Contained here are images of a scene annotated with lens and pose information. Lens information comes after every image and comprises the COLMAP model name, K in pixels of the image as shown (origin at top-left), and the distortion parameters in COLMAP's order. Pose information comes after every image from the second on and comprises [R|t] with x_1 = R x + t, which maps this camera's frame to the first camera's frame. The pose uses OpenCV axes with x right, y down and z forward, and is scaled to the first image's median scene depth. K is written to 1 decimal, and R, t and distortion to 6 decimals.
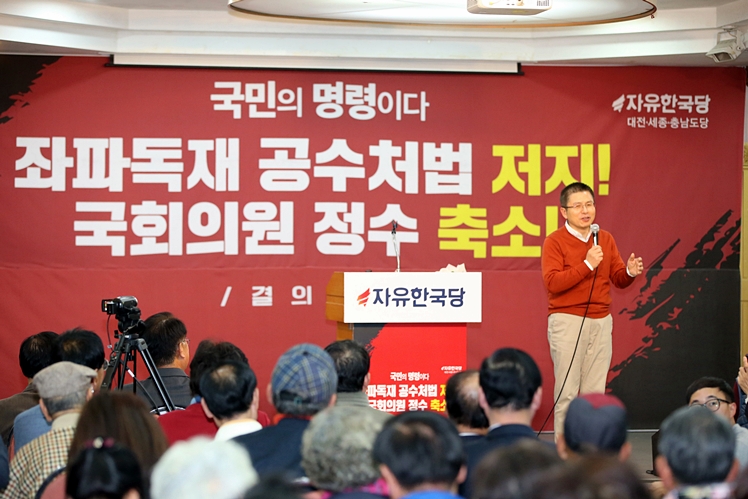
lens RADIAL K [[2465.8, 0, 359.5], [0, 2465.8, 247.8], [0, 0, 1]] dist [0.085721, -0.098327]
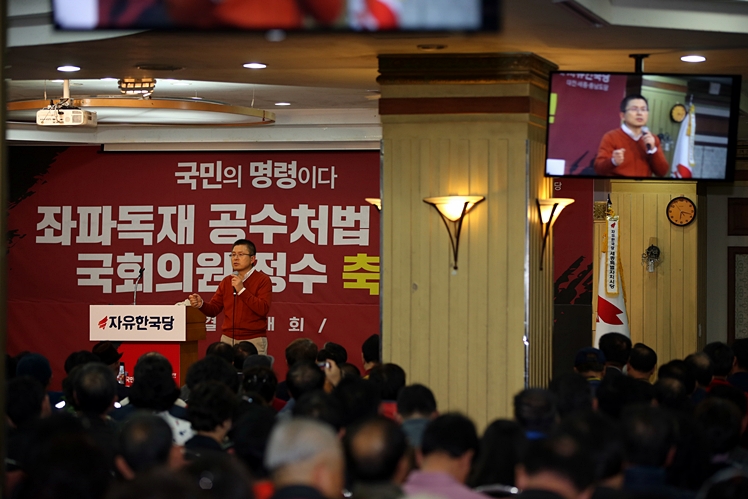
lens RADIAL K [[2633.7, 0, 374.0], [0, 2633.7, 237.2], [0, 0, 1]] dist [0.218165, 1.237301]
pose [[0.908464, -0.007875, -0.417889, 0.630413], [0.000085, 0.999826, -0.018656, -0.000442], [0.417963, 0.016912, 0.908307, -0.246776]]
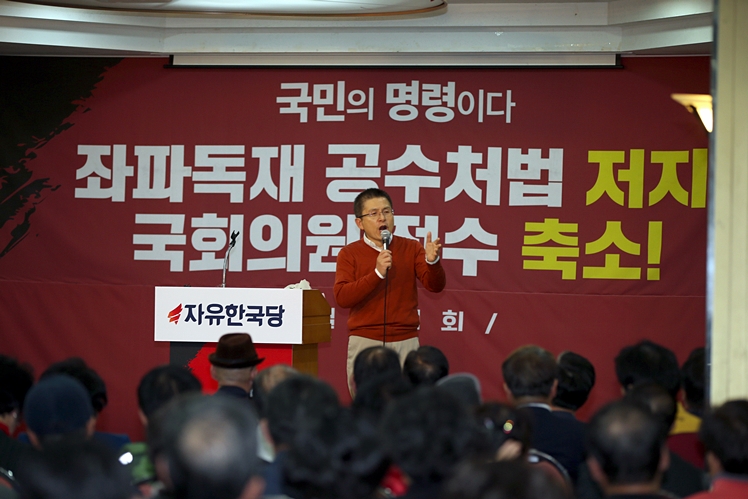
lens RADIAL K [[2876.3, 0, 374.0], [0, 2876.3, 249.5], [0, 0, 1]] dist [-0.119573, 23.525497]
pose [[0.898483, 0.008100, -0.438934, 0.439734], [-0.014257, 0.999841, -0.010733, 0.005382], [0.438777, 0.015901, 0.898455, 0.058221]]
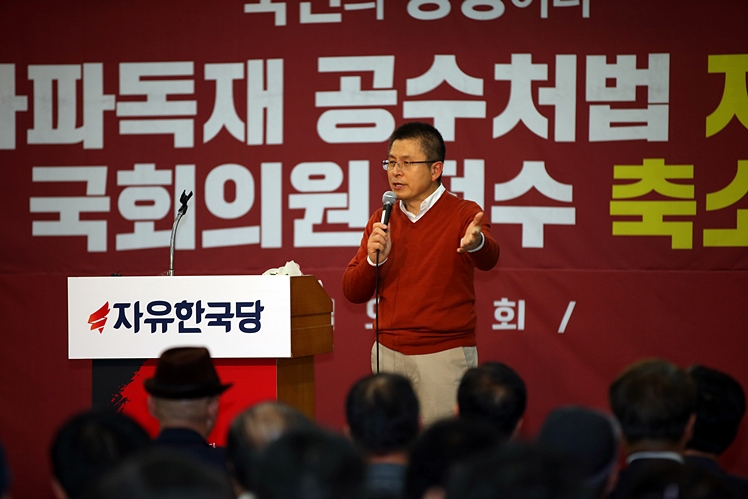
lens RADIAL K [[4070.9, 0, 364.2], [0, 4070.9, 248.3], [0, 0, 1]] dist [1.418869, 18.110396]
pose [[0.898014, -0.009838, -0.439857, 0.415654], [0.011087, 0.999938, 0.000271, 0.002780], [0.439828, -0.005120, 0.898068, 0.095157]]
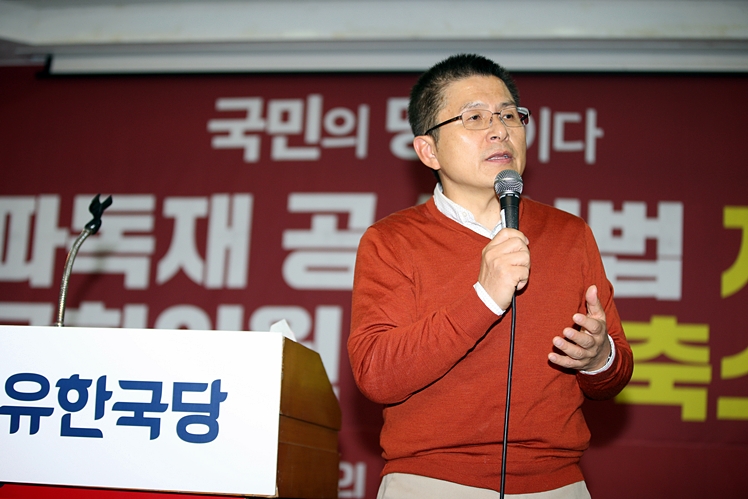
lens RADIAL K [[1595.1, 0, 386.0], [0, 1595.1, 272.5], [0, 0, 1]] dist [-0.250628, 0.116370]
pose [[0.933562, -0.016416, -0.358039, 0.109107], [-0.040175, 0.987862, -0.150048, 0.026164], [0.356157, 0.154464, 0.921571, 0.678951]]
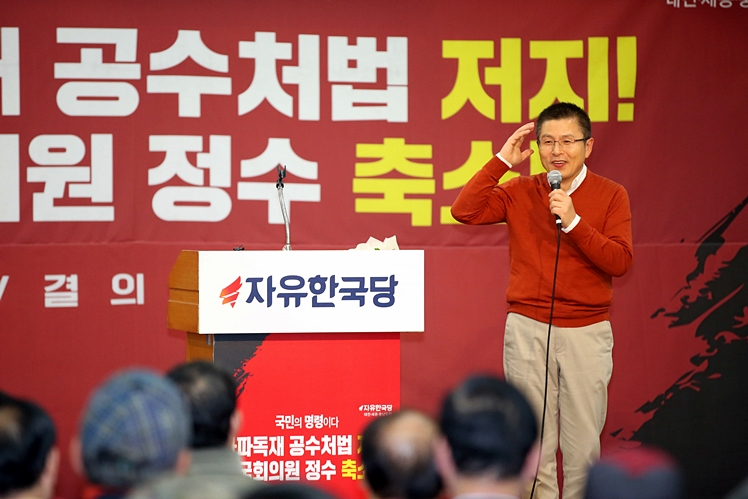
lens RADIAL K [[4070.9, 0, 364.2], [0, 4070.9, 248.3], [0, 0, 1]] dist [1.418869, 18.110396]
pose [[0.999393, -0.004218, 0.034588, -0.000153], [0.003885, 0.999946, 0.009676, -0.000212], [-0.034627, -0.009535, 0.999355, -0.004435]]
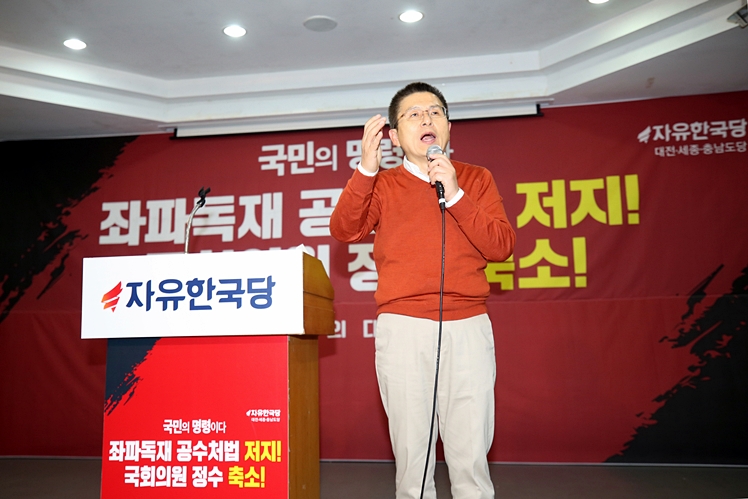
lens RADIAL K [[754.1, 0, 353.8], [0, 754.1, 251.2], [0, 0, 1]] dist [0.044742, 0.020924]
pose [[0.933434, -0.064238, -0.352950, 0.103647], [0.019747, 0.991546, -0.128241, 0.028114], [0.358205, 0.112734, 0.926812, 0.690310]]
